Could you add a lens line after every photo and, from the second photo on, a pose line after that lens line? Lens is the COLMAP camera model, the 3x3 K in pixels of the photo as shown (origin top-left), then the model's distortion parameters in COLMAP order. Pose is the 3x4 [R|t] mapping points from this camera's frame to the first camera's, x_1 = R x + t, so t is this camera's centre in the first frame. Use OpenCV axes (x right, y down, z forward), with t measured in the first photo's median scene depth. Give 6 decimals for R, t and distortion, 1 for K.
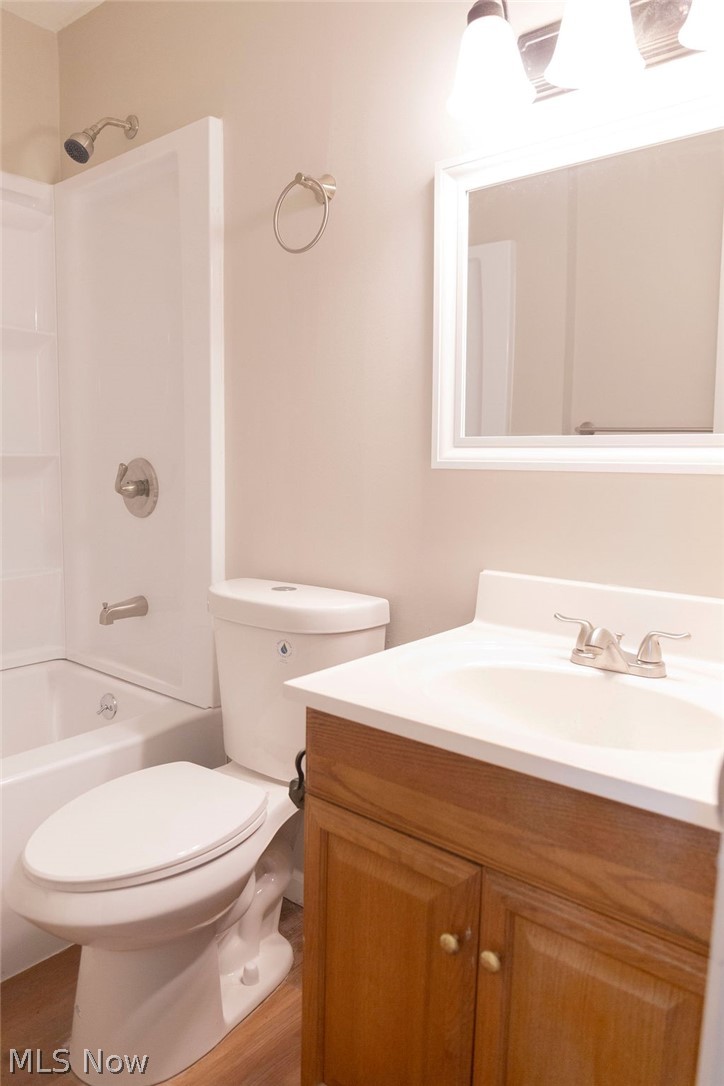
lens RADIAL K [[715.5, 0, 363.2], [0, 715.5, 561.6], [0, 0, 1]] dist [-0.001036, -0.068695]
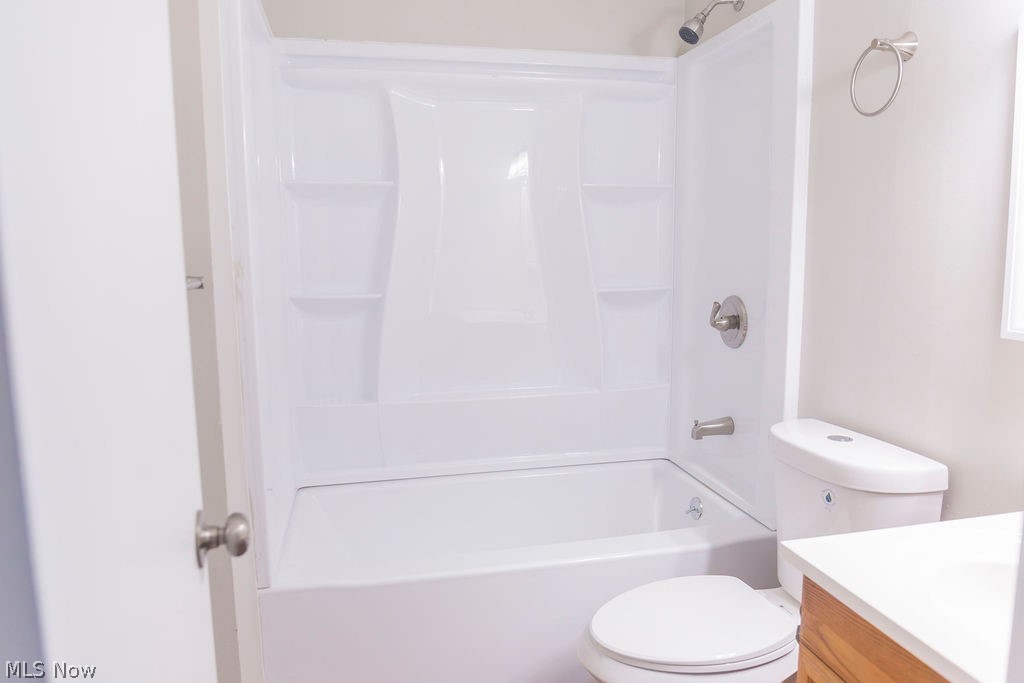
lens RADIAL K [[704.8, 0, 507.9], [0, 704.8, 344.8], [0, 0, 1]] dist [-0.117018, 0.099111]
pose [[0.771778, 0.058626, -0.633184, 0.115649], [-0.060712, 0.997986, 0.018402, -0.069994], [0.632987, 0.024240, 0.773783, -0.068598]]
